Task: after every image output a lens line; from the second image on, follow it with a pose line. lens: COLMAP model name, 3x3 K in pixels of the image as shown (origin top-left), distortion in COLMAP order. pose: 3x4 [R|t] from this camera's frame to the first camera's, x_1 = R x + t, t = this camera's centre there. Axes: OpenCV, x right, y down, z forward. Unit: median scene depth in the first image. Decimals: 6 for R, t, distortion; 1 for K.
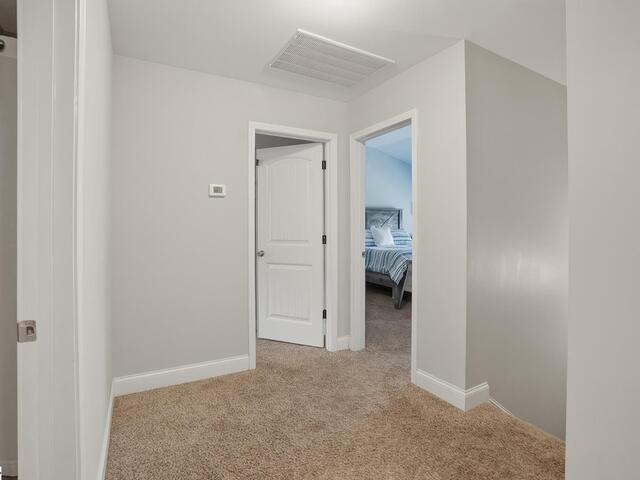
lens RADIAL K [[330.8, 0, 321.0], [0, 330.8, 237.4], [0, 0, 1]] dist [-0.038865, 0.000400]
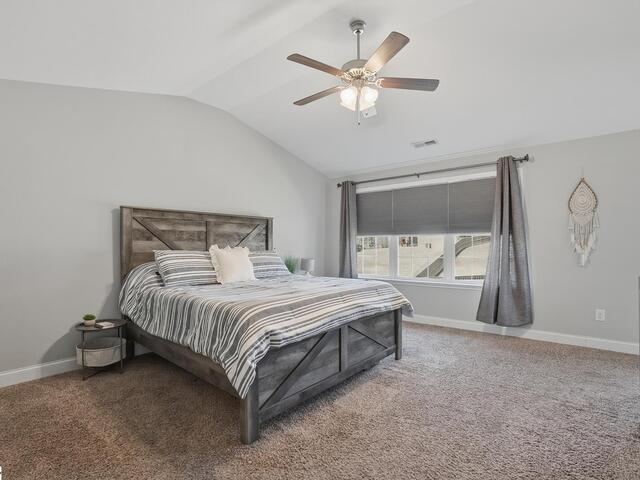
lens RADIAL K [[330.8, 0, 319.5], [0, 330.8, 238.7], [0, 0, 1]] dist [-0.038865, 0.000400]
pose [[0.939859, 0.006876, 0.341493, 0.127355], [0.010813, 0.998697, -0.049867, -0.015938], [-0.341391, 0.050561, 0.938561, 0.419700]]
